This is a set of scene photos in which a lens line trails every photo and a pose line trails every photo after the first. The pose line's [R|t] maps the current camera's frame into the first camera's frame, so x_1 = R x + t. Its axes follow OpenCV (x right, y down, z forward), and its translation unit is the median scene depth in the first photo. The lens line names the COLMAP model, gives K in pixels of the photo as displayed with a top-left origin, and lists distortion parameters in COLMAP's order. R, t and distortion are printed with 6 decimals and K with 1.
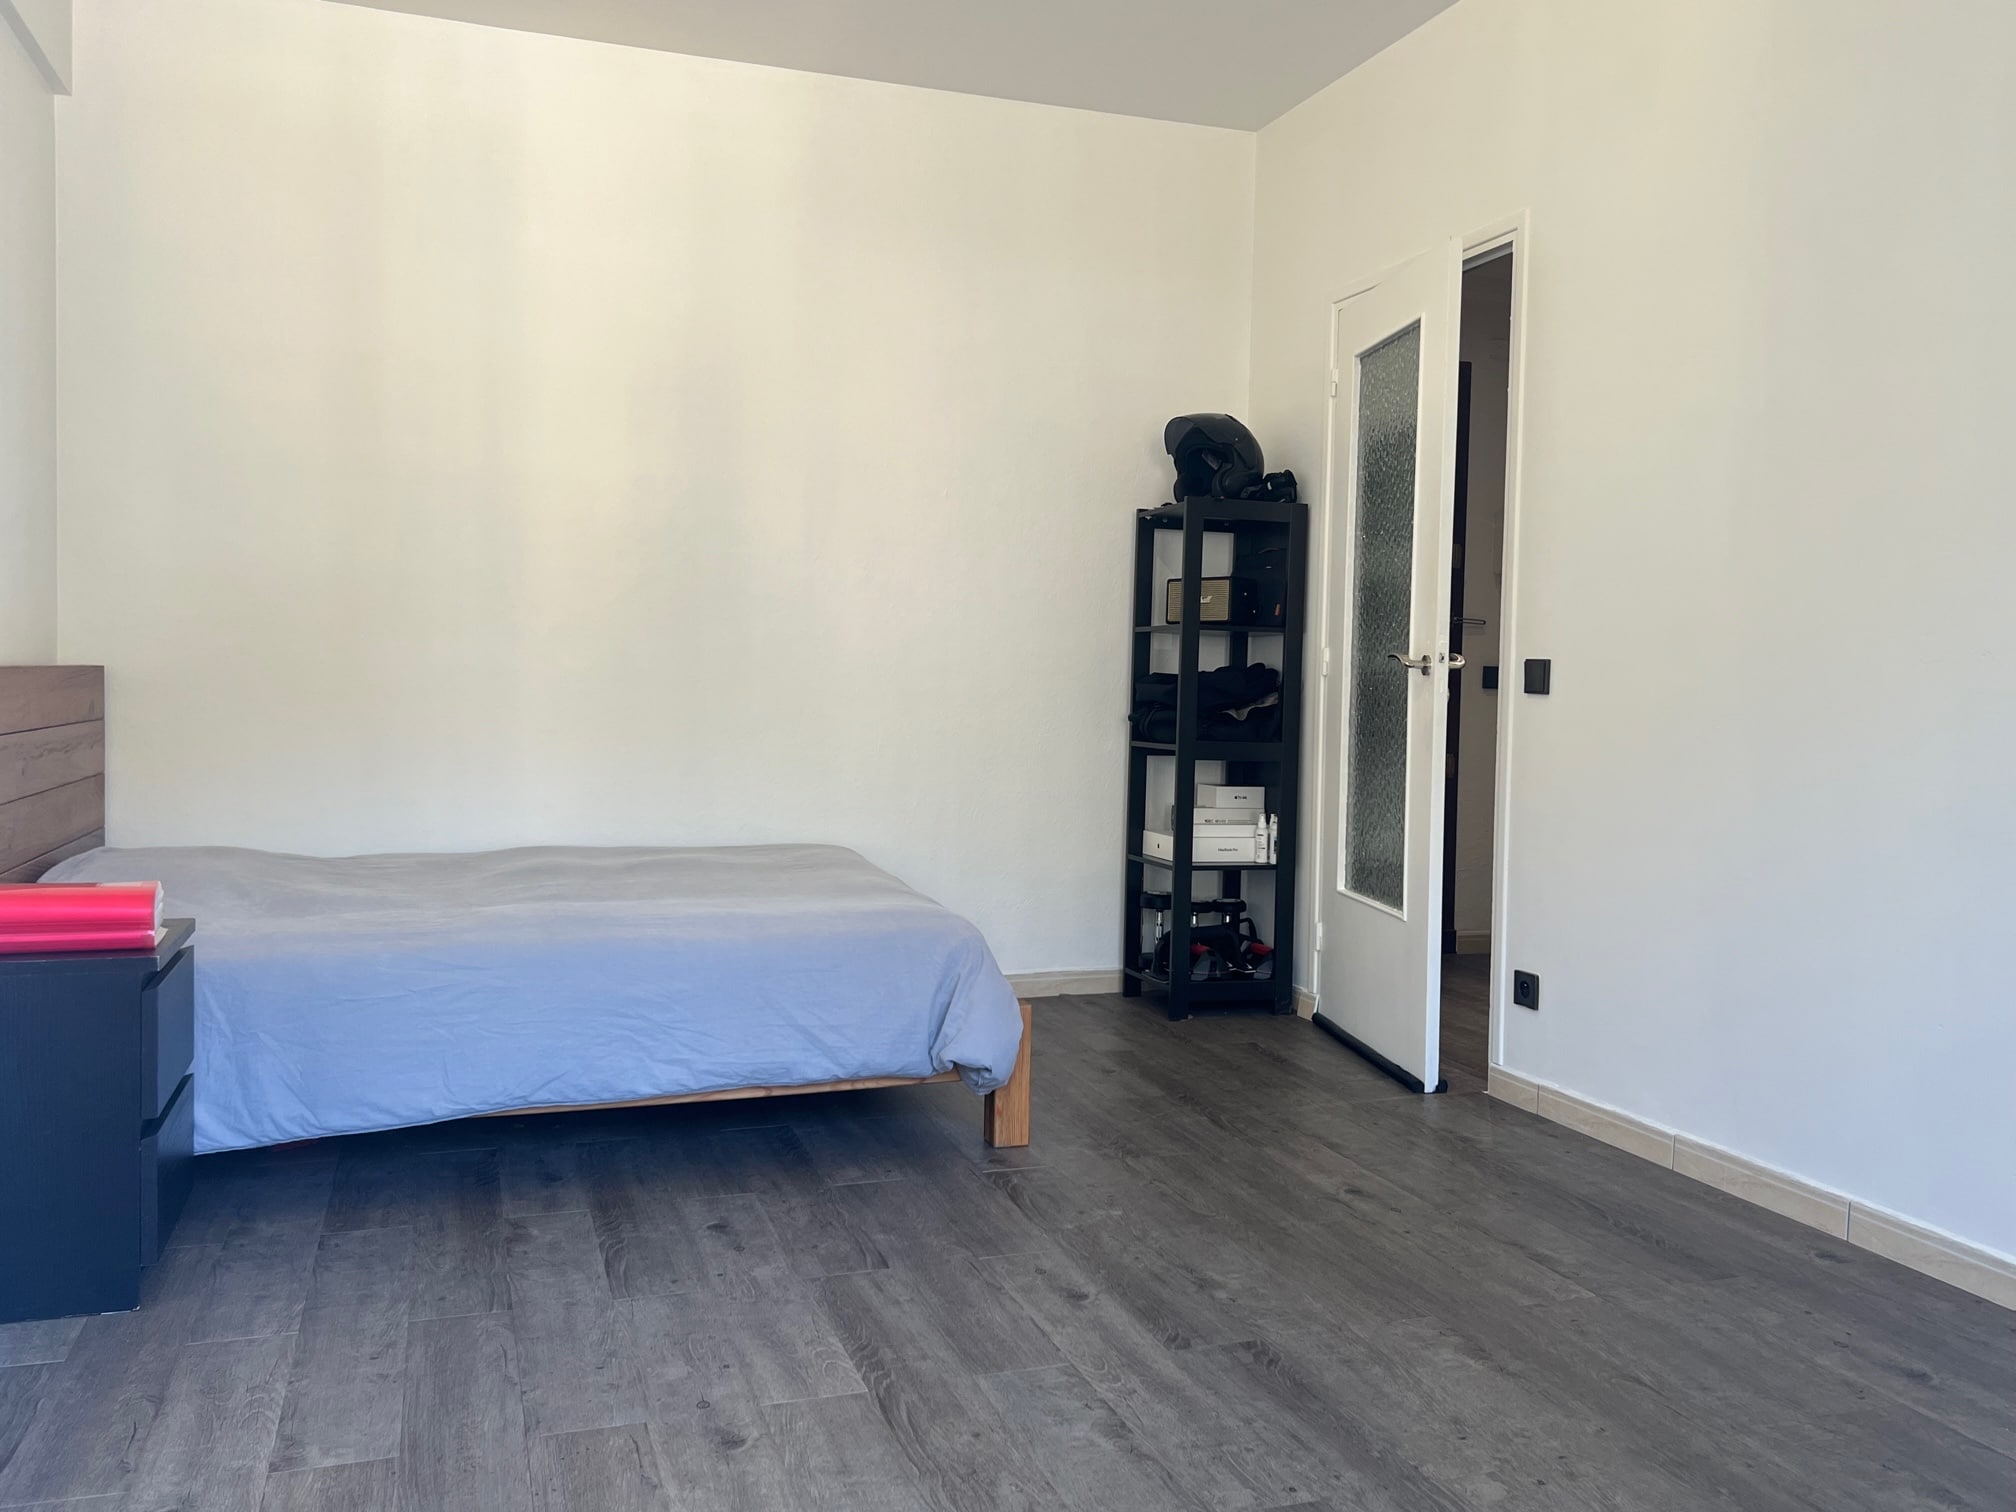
lens RADIAL K [[1649.6, 0, 1014.2], [0, 1649.6, 749.2], [0, 0, 1]] dist [0.028600, -0.013564]
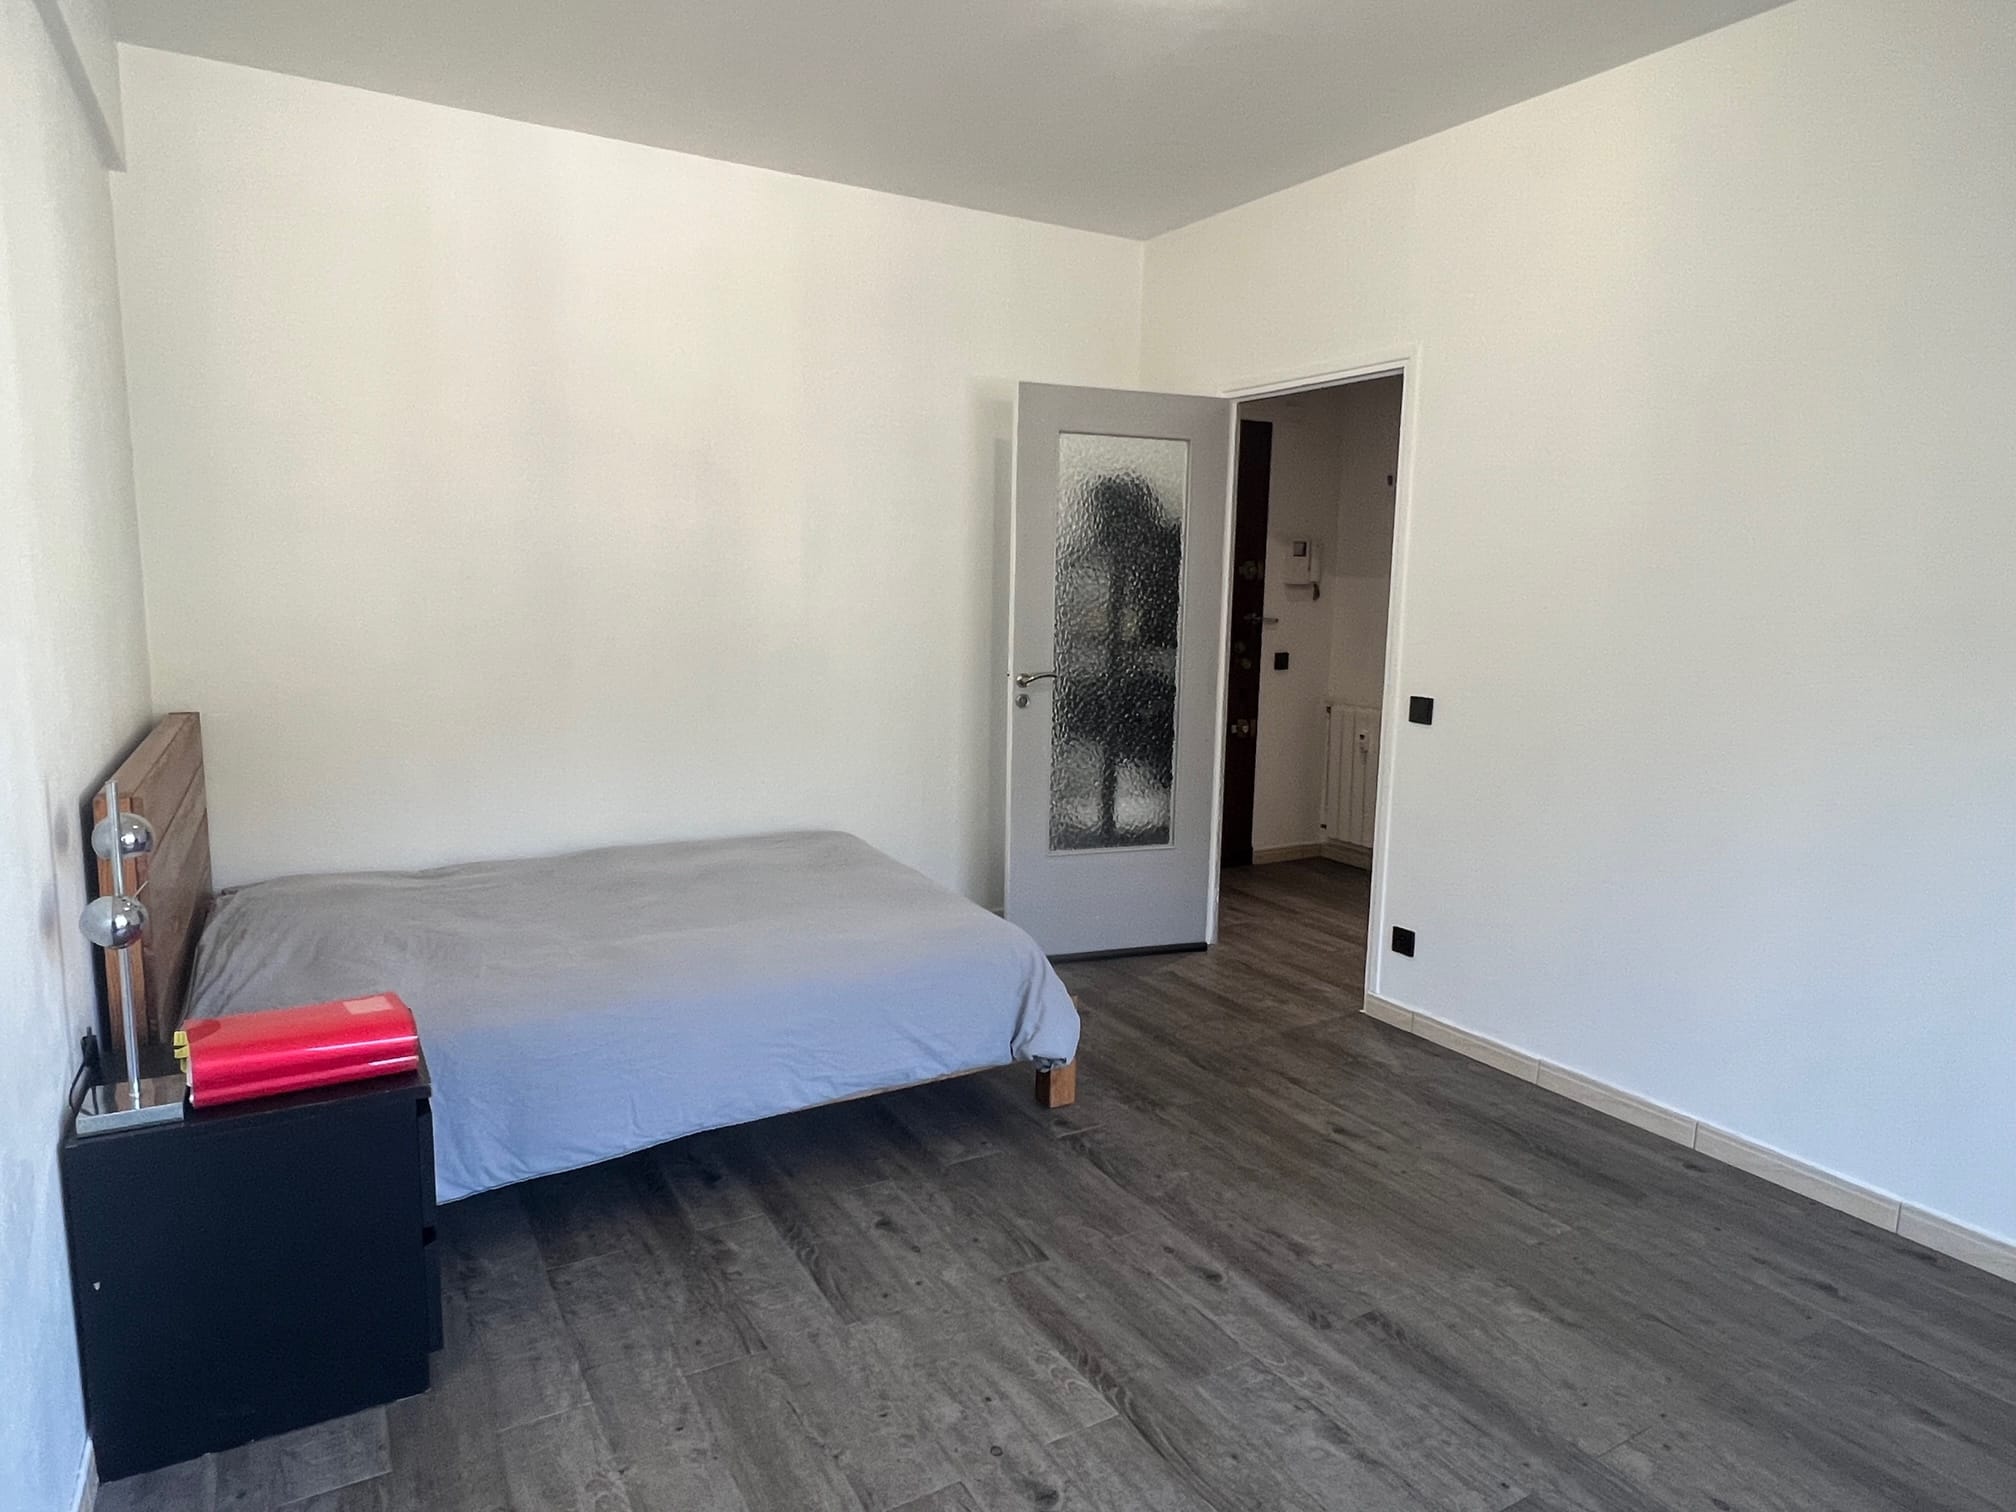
lens RADIAL K [[1202.5, 0, 996.8], [0, 1202.5, 761.1], [0, 0, 1]] dist [-0.002302, 0.004864]
pose [[0.980881, -0.028517, 0.192508, -0.266612], [0.007596, 0.994062, 0.108552, -0.146625], [-0.194461, -0.105014, 0.975273, 0.170726]]
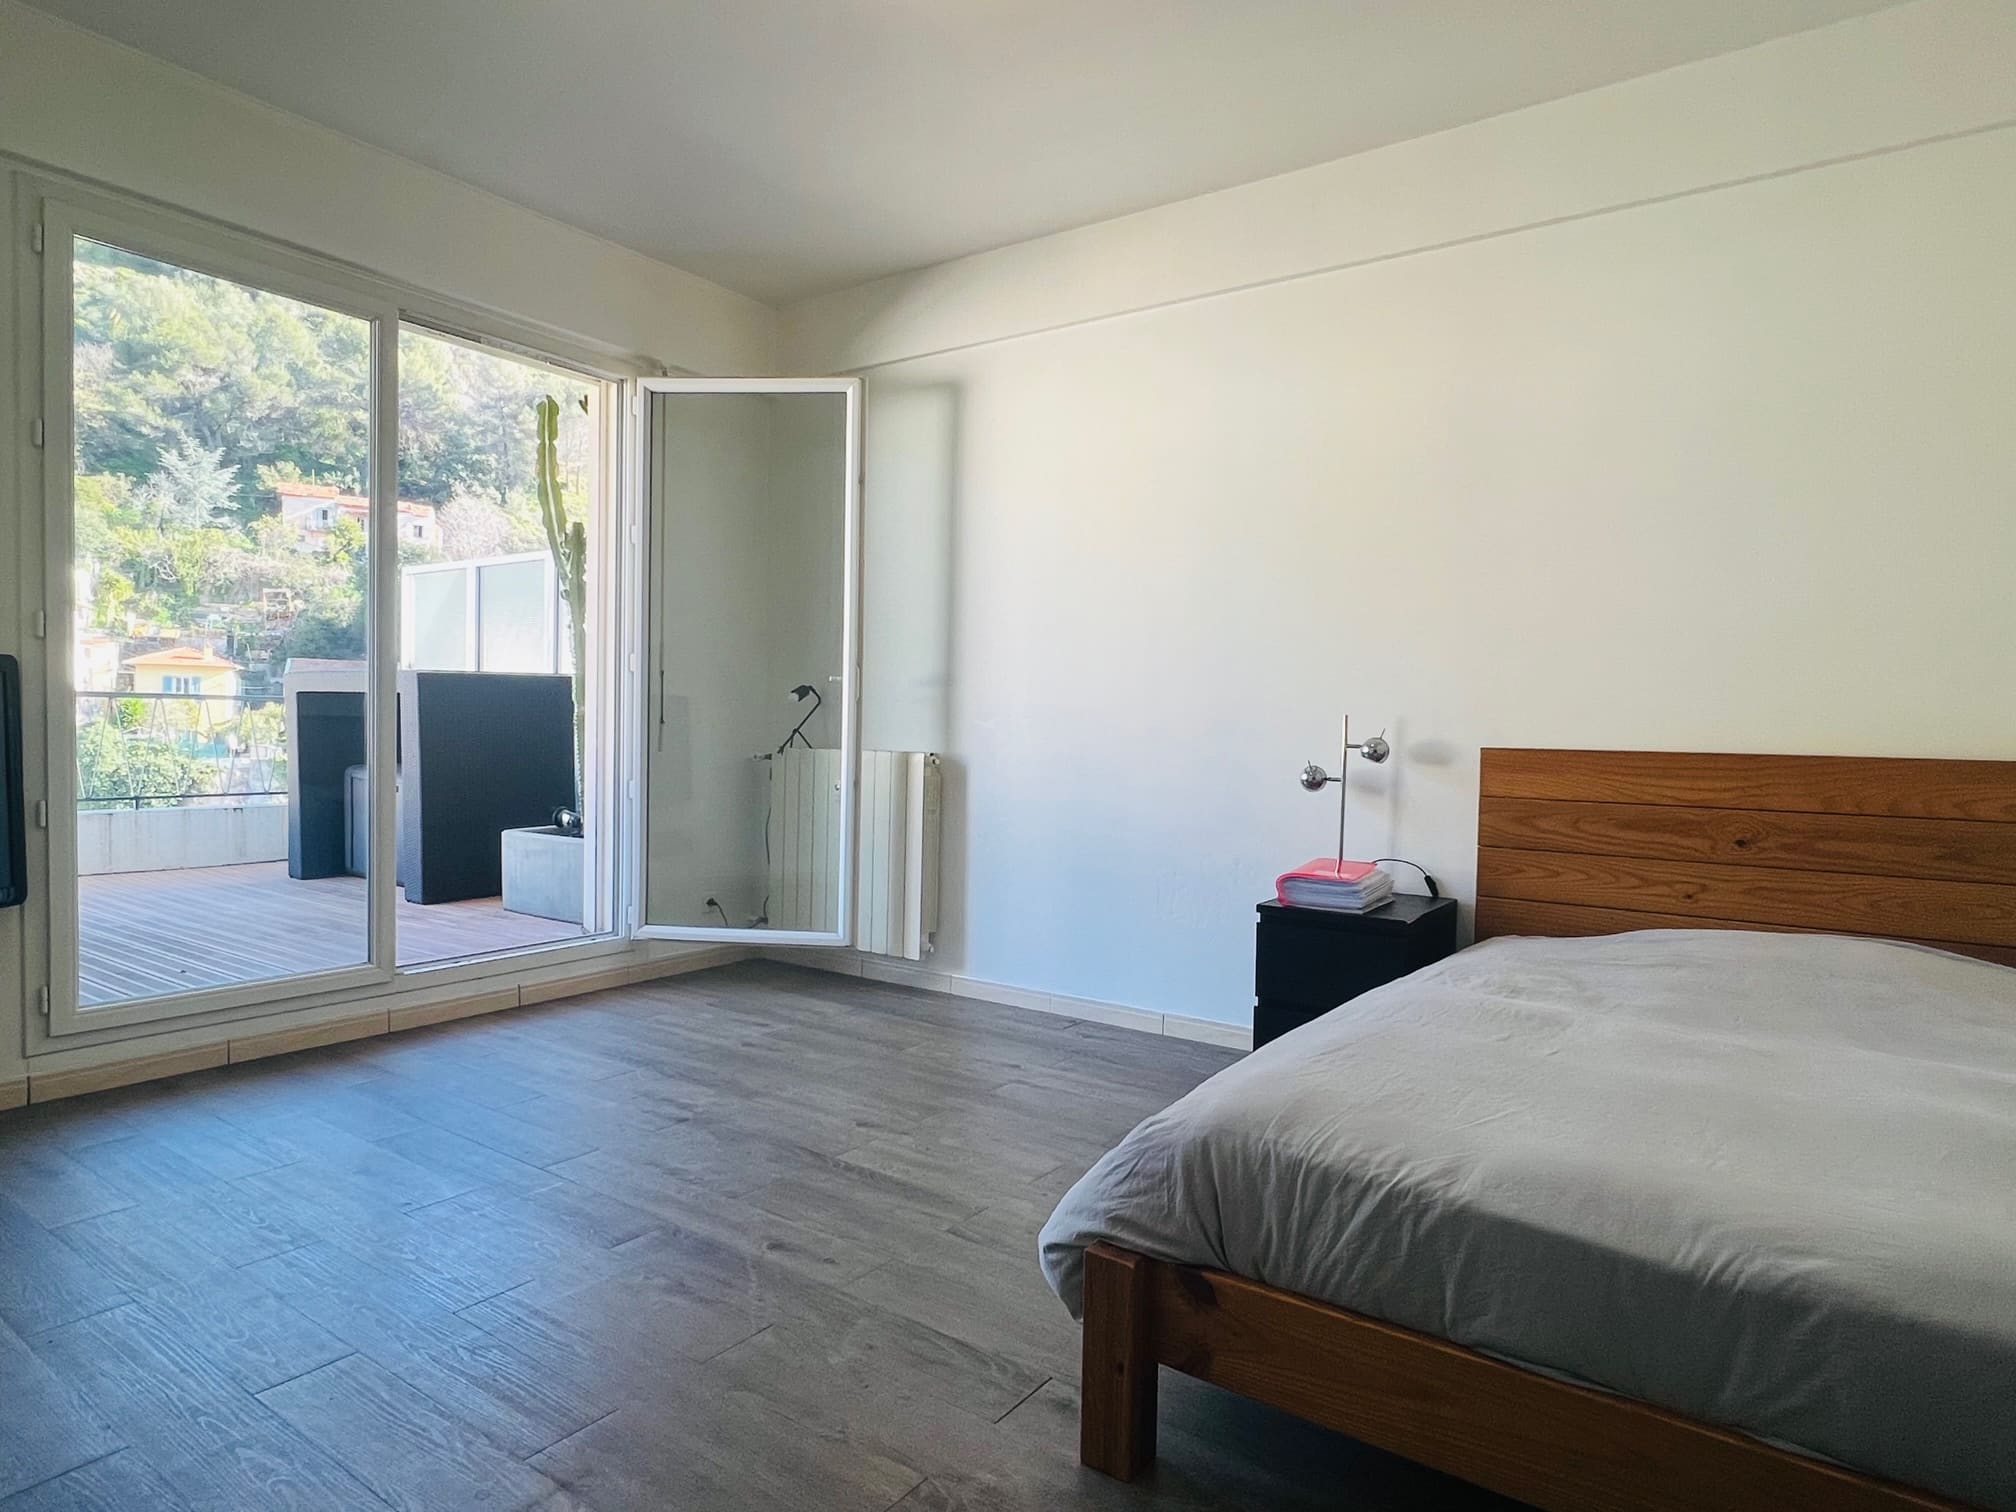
lens RADIAL K [[1156.7, 0, 1008.4], [0, 1156.7, 760.0], [0, 0, 1]] dist [0.000103, -0.000038]
pose [[-0.808079, -0.014586, -0.588893, 0.370981], [-0.063243, 0.996064, 0.062110, -0.075615], [0.585669, 0.087433, -0.805821, 1.614914]]
